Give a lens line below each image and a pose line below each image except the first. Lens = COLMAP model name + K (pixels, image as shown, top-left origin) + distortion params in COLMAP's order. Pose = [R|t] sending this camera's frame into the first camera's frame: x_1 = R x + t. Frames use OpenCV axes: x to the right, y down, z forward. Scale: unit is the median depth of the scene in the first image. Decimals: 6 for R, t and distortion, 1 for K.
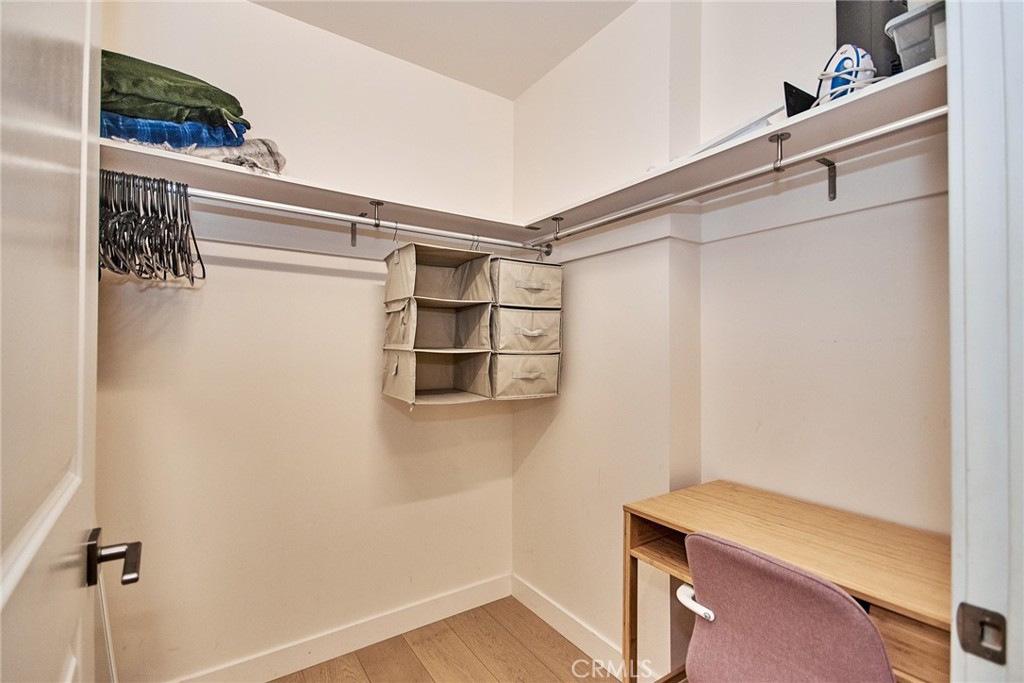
lens RADIAL K [[455.0, 0, 512.0], [0, 455.0, 341.5], [0, 0, 1]] dist [0.023704, -0.014503]
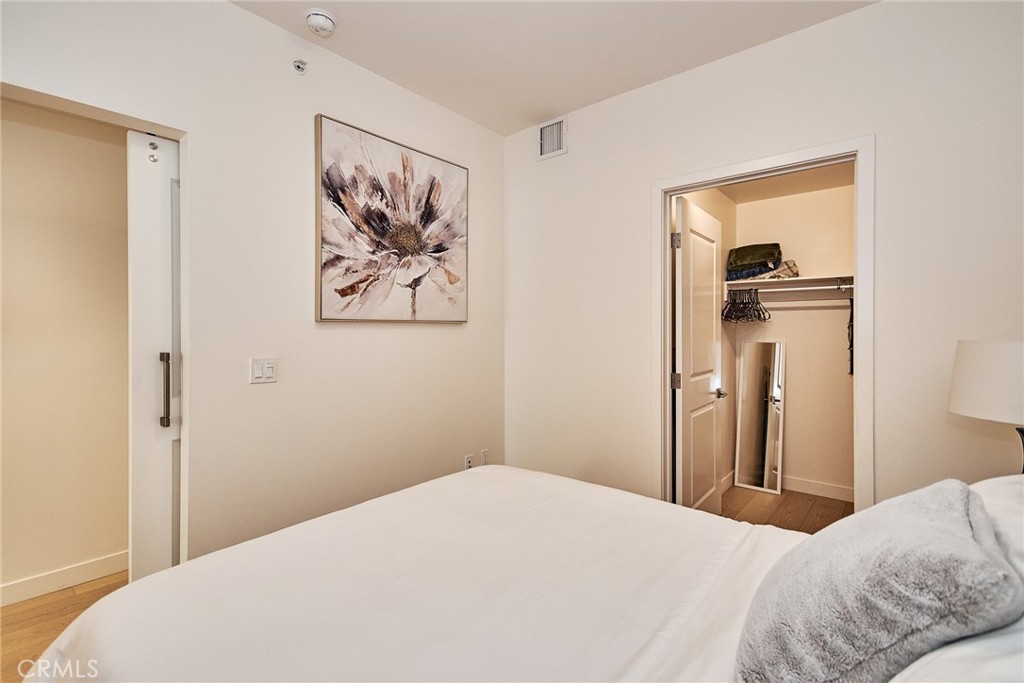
lens RADIAL K [[455.0, 0, 512.0], [0, 455.0, 341.5], [0, 0, 1]] dist [0.023704, -0.014503]
pose [[0.266711, 0.001622, -0.963775, 1.648967], [0.015975, 0.999854, 0.006104, -0.043307], [0.963644, -0.017024, 0.266646, -1.268353]]
